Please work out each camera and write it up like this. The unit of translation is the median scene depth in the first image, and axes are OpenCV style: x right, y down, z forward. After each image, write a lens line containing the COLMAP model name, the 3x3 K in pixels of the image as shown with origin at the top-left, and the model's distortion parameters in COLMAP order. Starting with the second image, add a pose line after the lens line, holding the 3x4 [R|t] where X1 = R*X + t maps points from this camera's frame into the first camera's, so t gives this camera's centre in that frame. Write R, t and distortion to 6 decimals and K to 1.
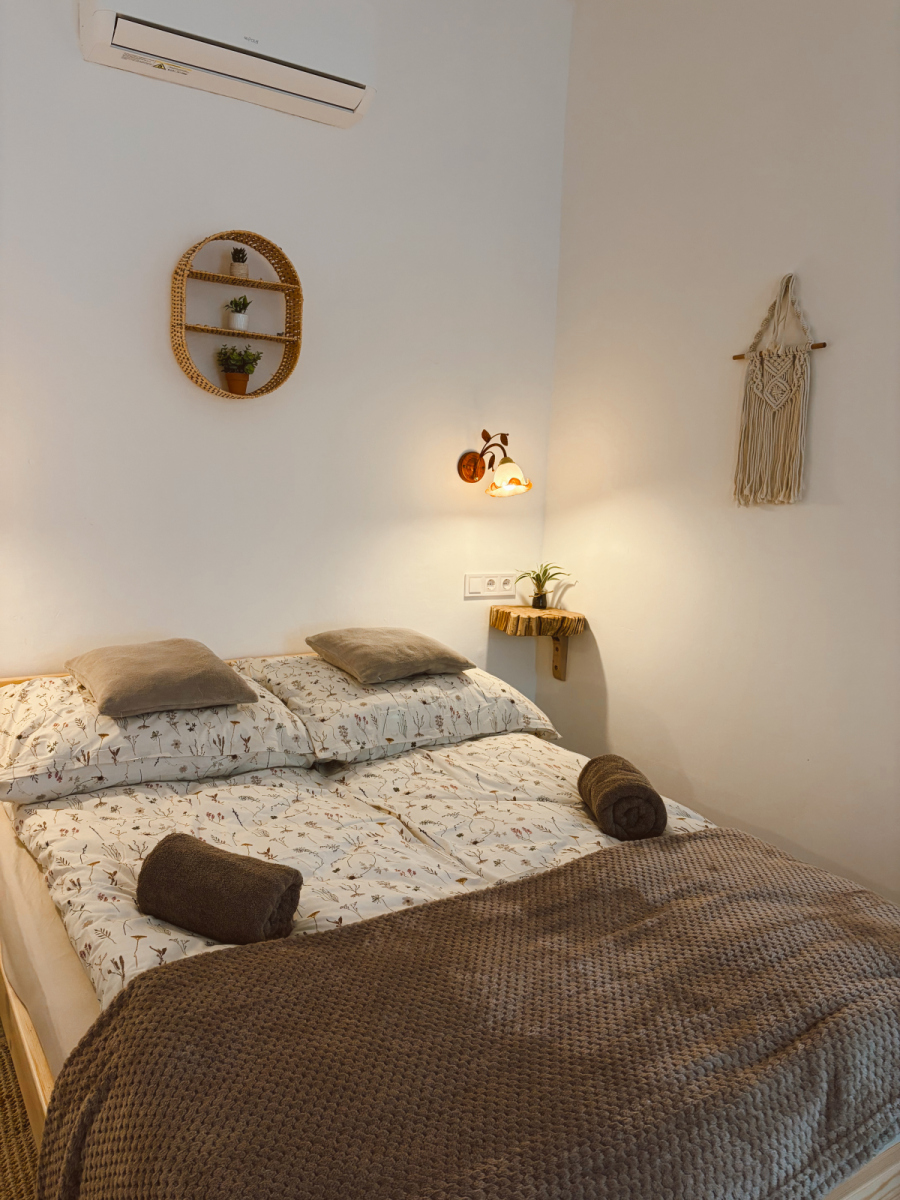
lens RADIAL K [[943.7, 0, 510.5], [0, 943.7, 598.6], [0, 0, 1]] dist [0.178866, -0.442819]
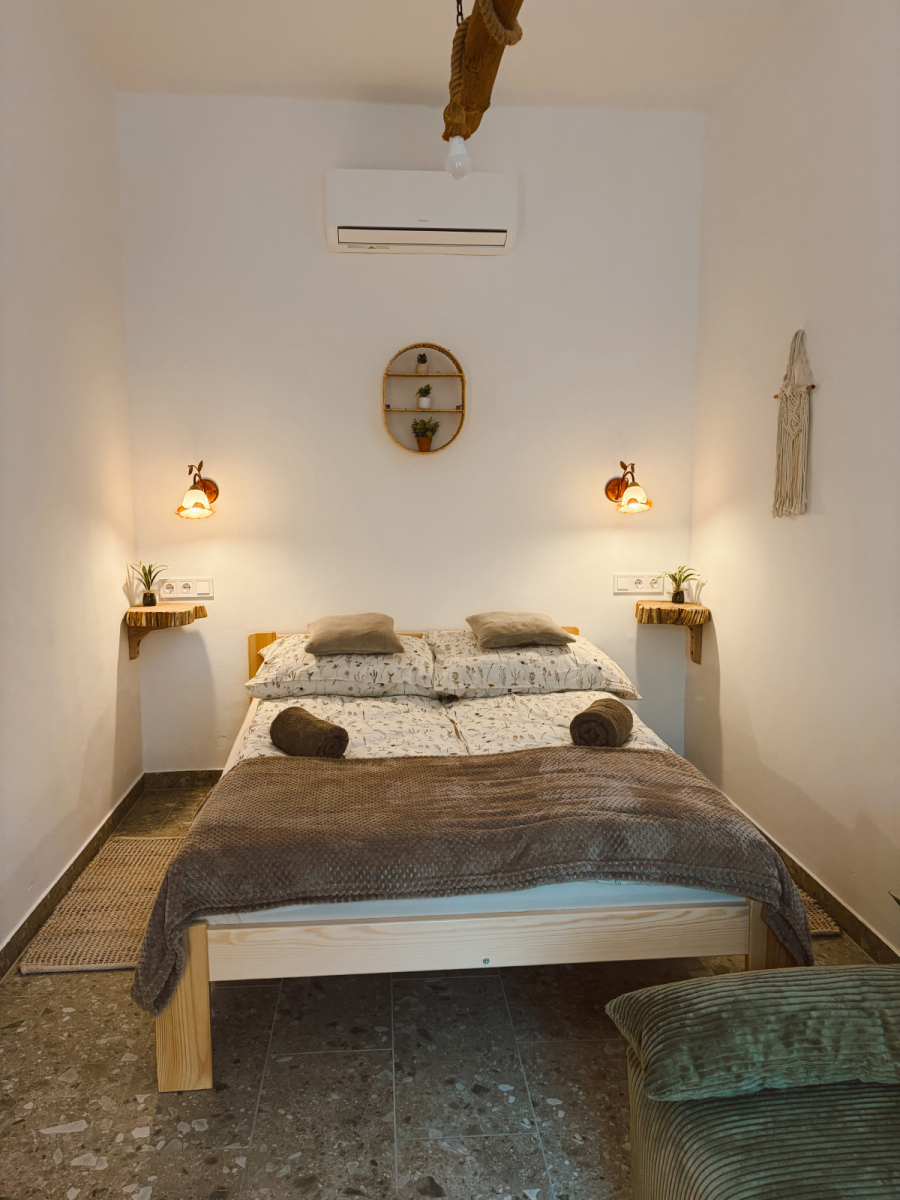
lens RADIAL K [[926.1, 0, 455.6], [0, 926.1, 604.2], [0, 0, 1]] dist [0.070738, -0.105982]
pose [[0.890842, 0.016413, -0.454017, 0.445156], [-0.019943, 0.999797, -0.002988, 0.029162], [0.453875, 0.011716, 0.890988, -0.273653]]
